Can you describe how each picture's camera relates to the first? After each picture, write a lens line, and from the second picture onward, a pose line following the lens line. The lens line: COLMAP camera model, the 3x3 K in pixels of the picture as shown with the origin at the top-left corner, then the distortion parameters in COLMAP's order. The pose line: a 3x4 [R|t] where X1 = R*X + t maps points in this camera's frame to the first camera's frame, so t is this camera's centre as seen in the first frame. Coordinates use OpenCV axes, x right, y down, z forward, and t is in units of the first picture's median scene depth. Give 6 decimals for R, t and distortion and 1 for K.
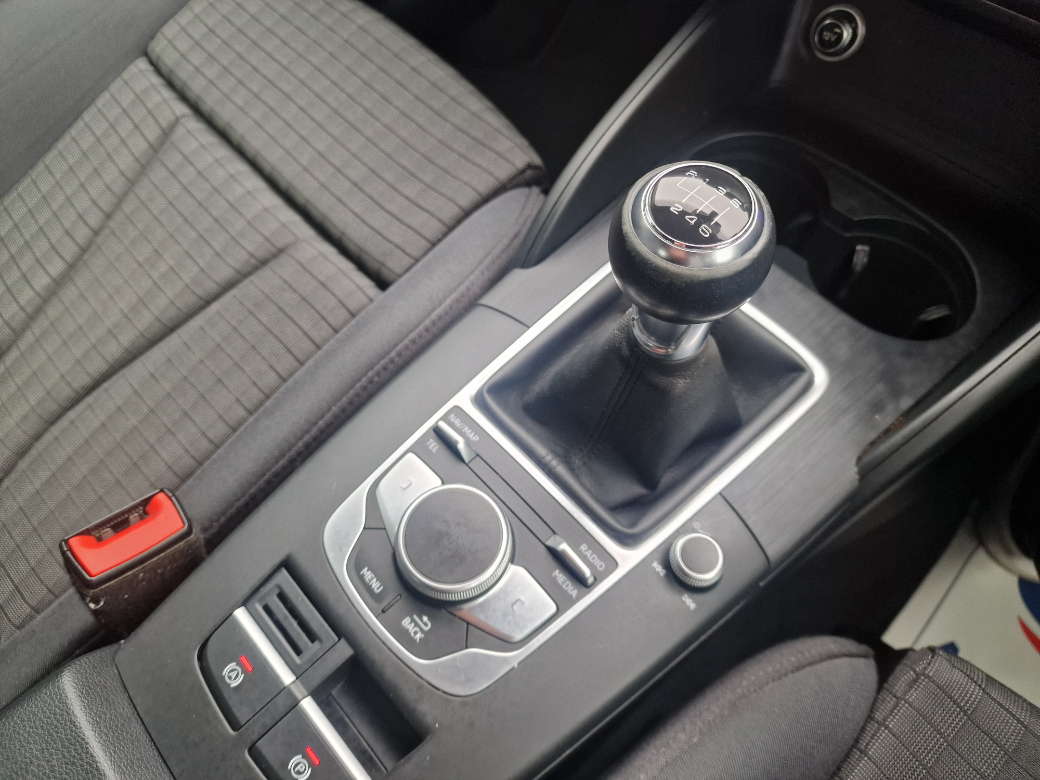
lens RADIAL K [[731.3, 0, 520.0], [0, 731.3, 390.0], [0, 0, 1]] dist [0.070643, -0.089220]
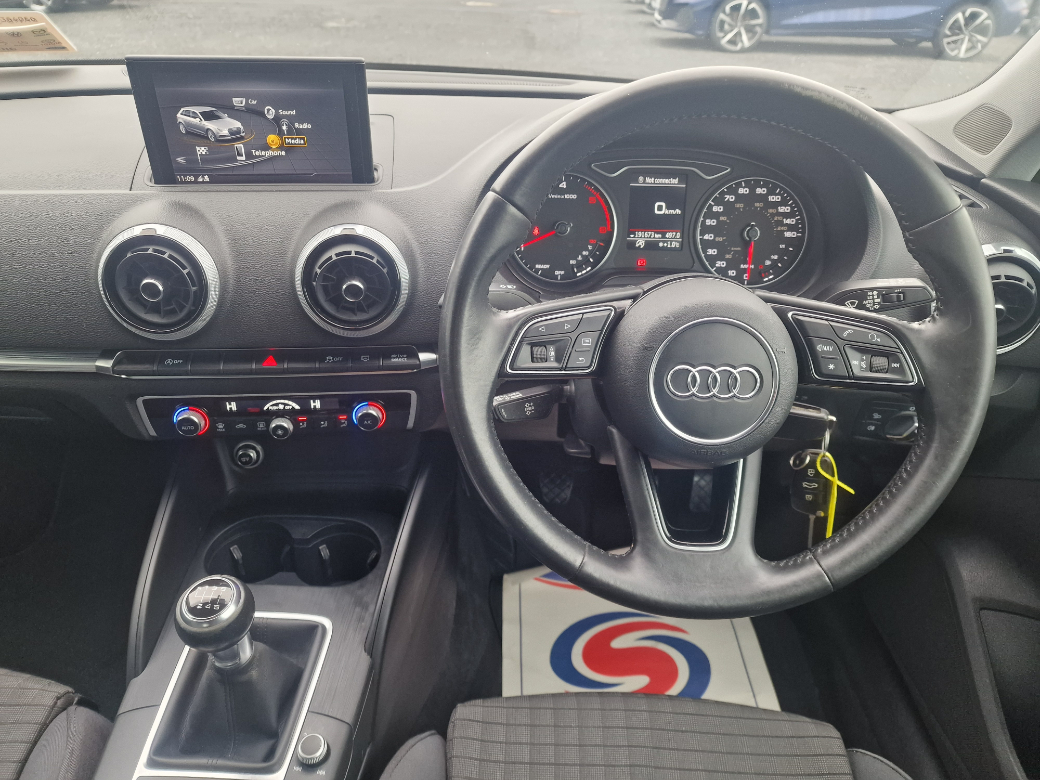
lens RADIAL K [[731.3, 0, 520.0], [0, 731.3, 390.0], [0, 0, 1]] dist [0.070643, -0.089220]
pose [[0.717731, -0.410978, 0.562102, -0.058819], [0.594555, 0.781889, -0.187494, 0.172670], [-0.362445, 0.468771, 0.805535, -1.046184]]
